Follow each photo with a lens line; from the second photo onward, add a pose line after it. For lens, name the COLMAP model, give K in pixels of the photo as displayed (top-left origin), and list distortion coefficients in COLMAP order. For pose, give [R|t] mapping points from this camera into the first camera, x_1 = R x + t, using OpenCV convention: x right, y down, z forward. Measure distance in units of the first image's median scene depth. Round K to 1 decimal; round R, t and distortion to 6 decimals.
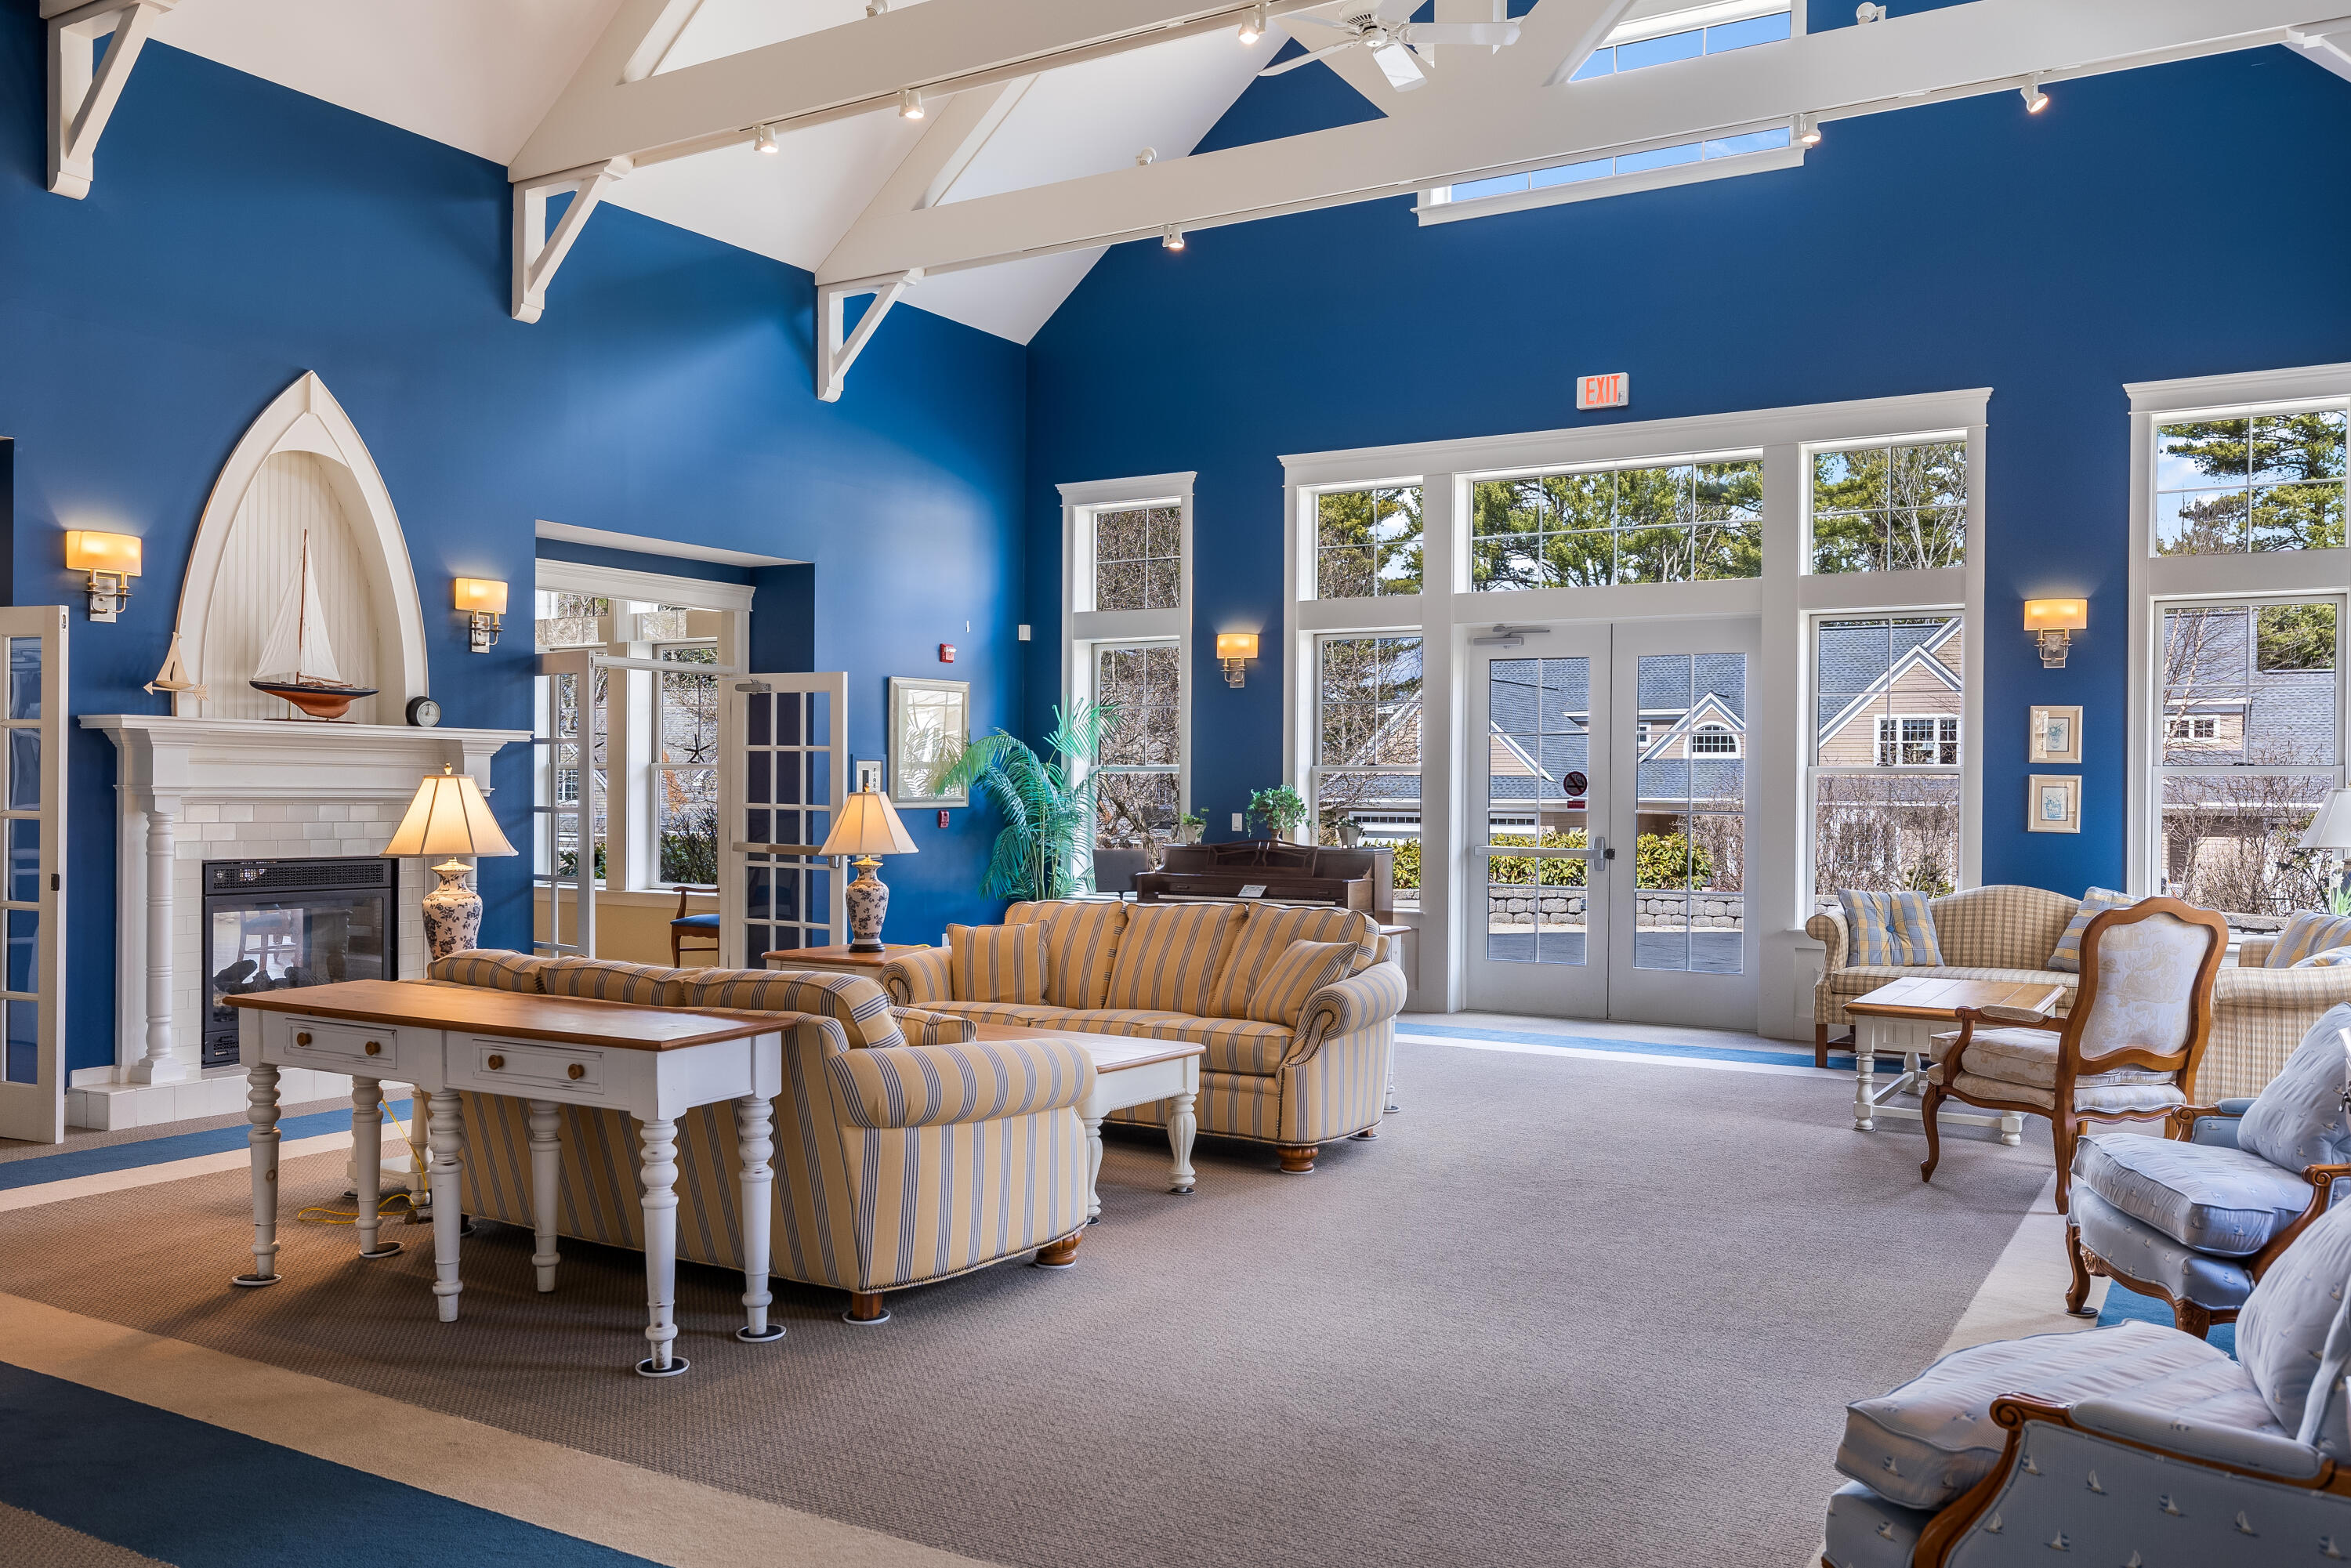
lens RADIAL K [[1856.0, 0, 1180.4], [0, 1856.0, 787.2], [0, 0, 1]] dist [0.015232, 0.000101]
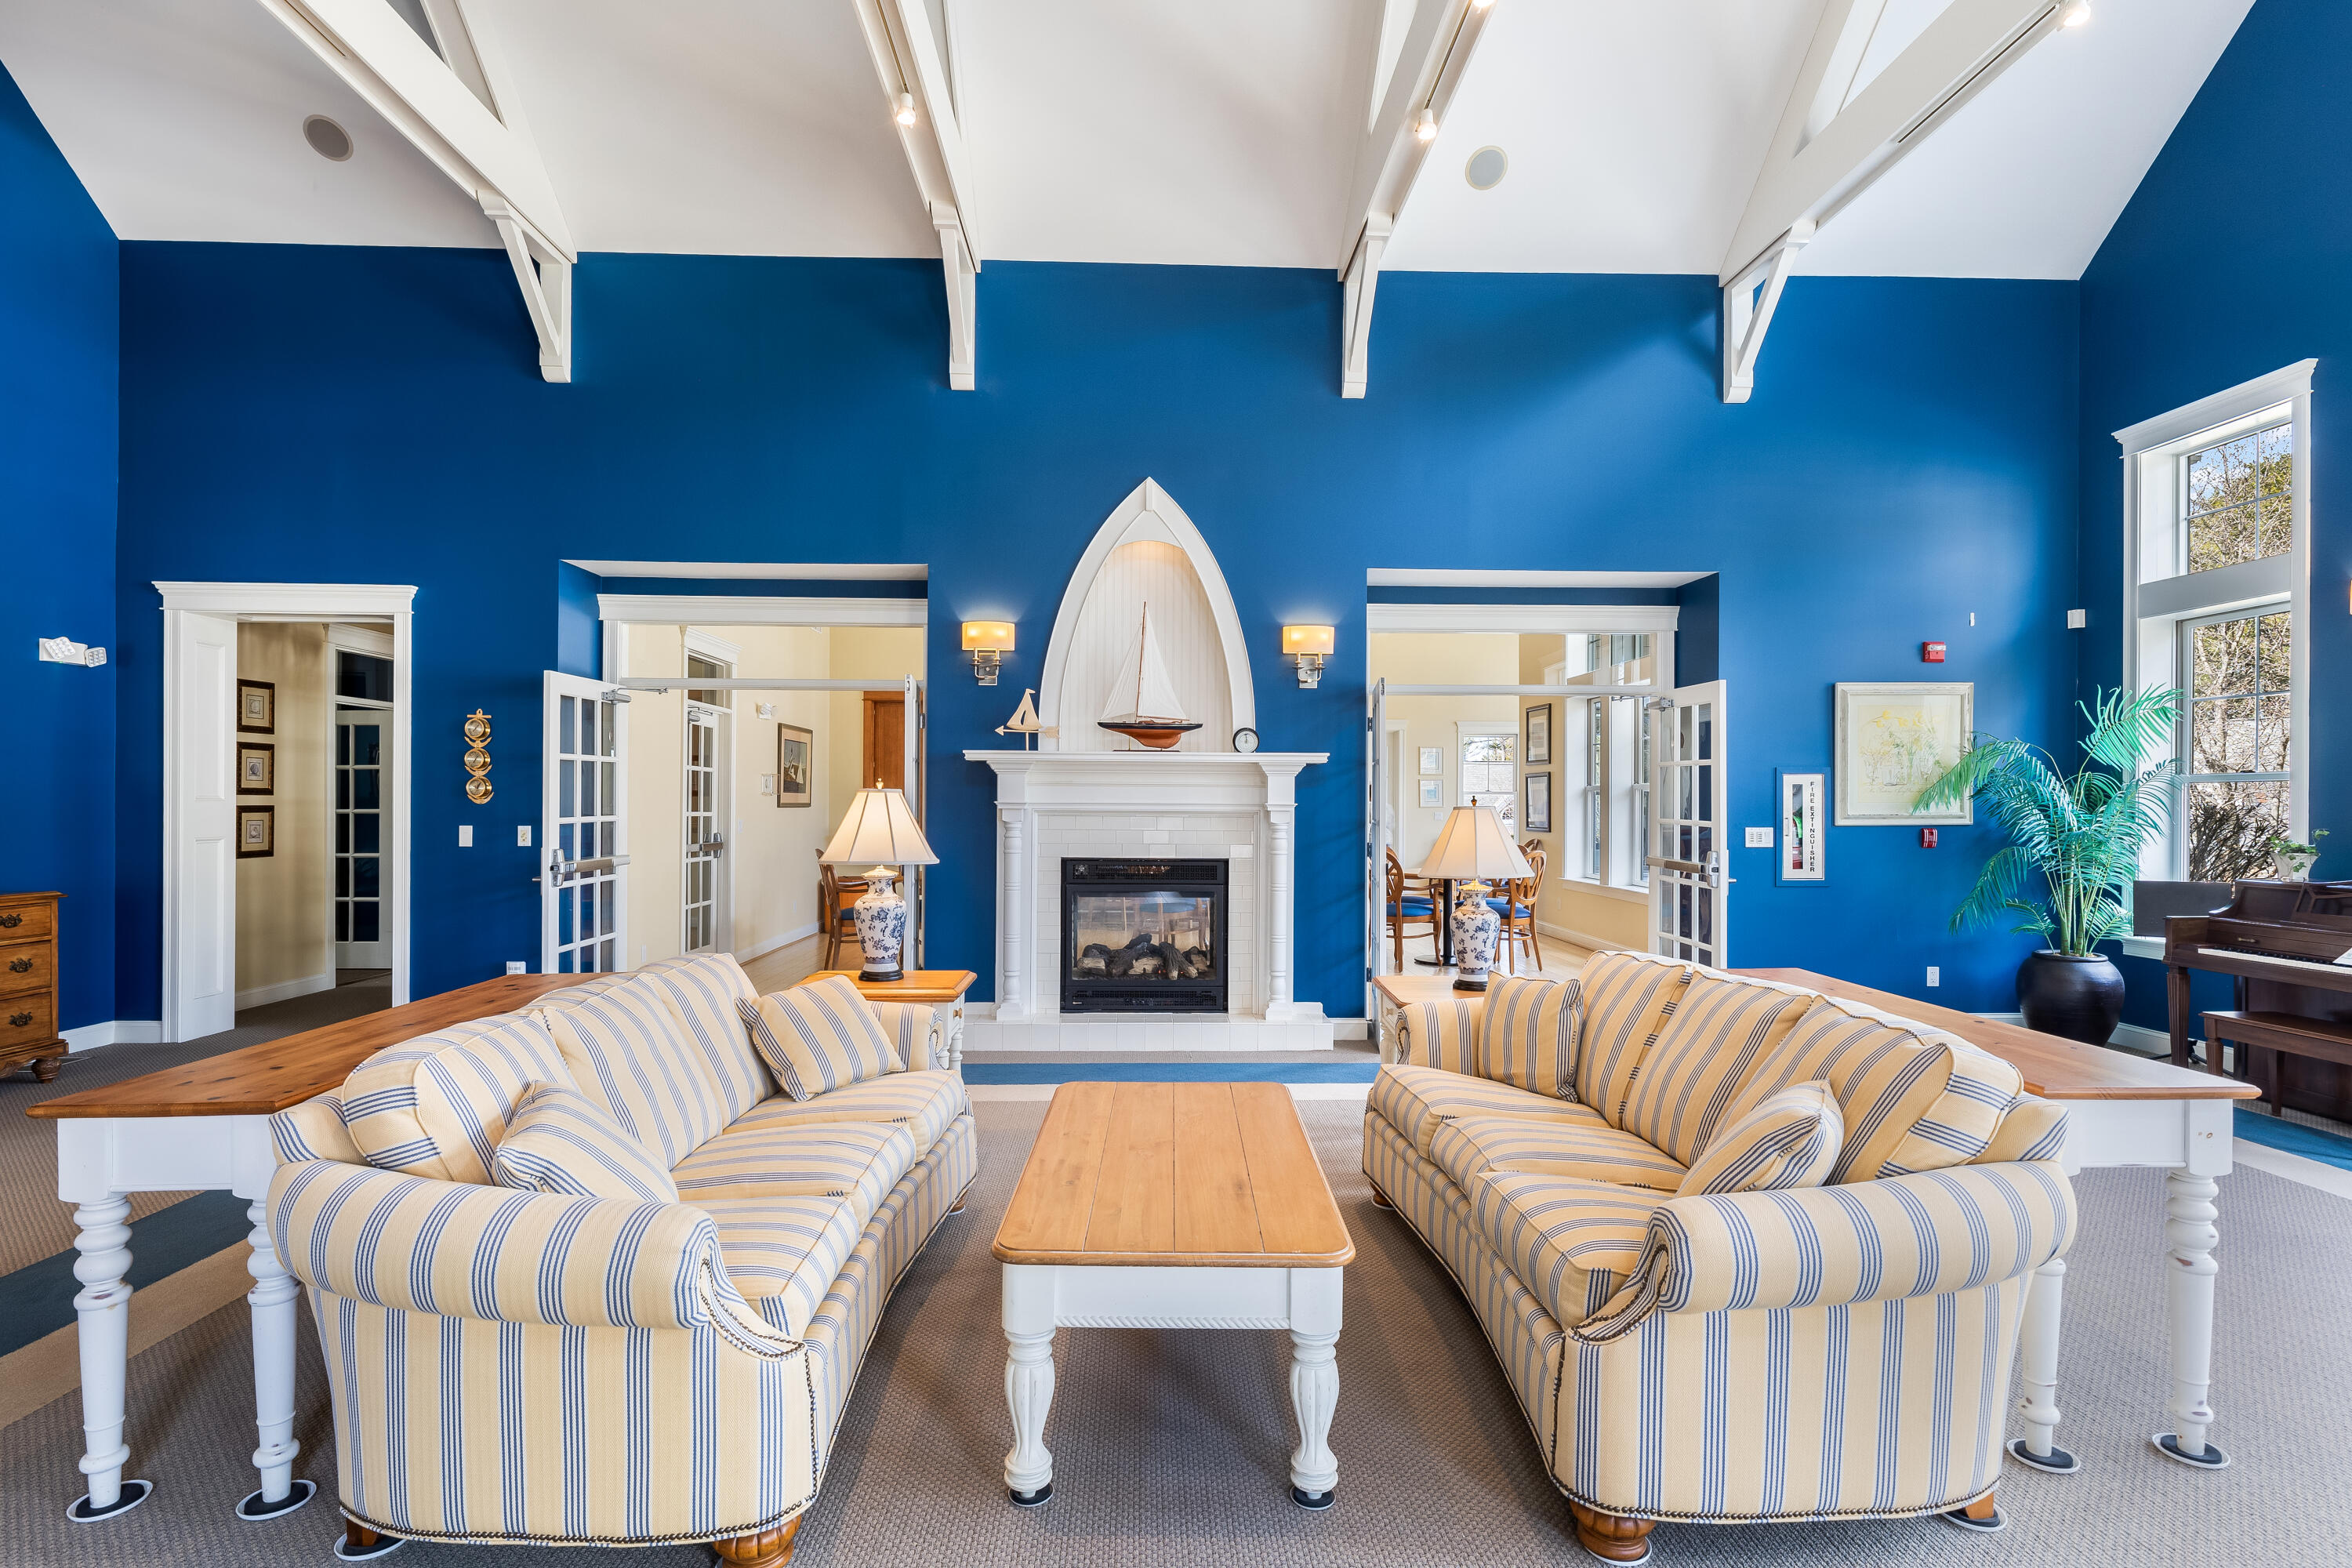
lens RADIAL K [[1160.5, 0, 1180.5], [0, 1160.5, 792.2], [0, 0, 1]] dist [0.005490, -0.000565]
pose [[0.547720, -0.012220, -0.836573, 0.200203], [0.001345, 0.999905, -0.013725, 0.003420], [0.836661, 0.006393, 0.547684, 0.550356]]
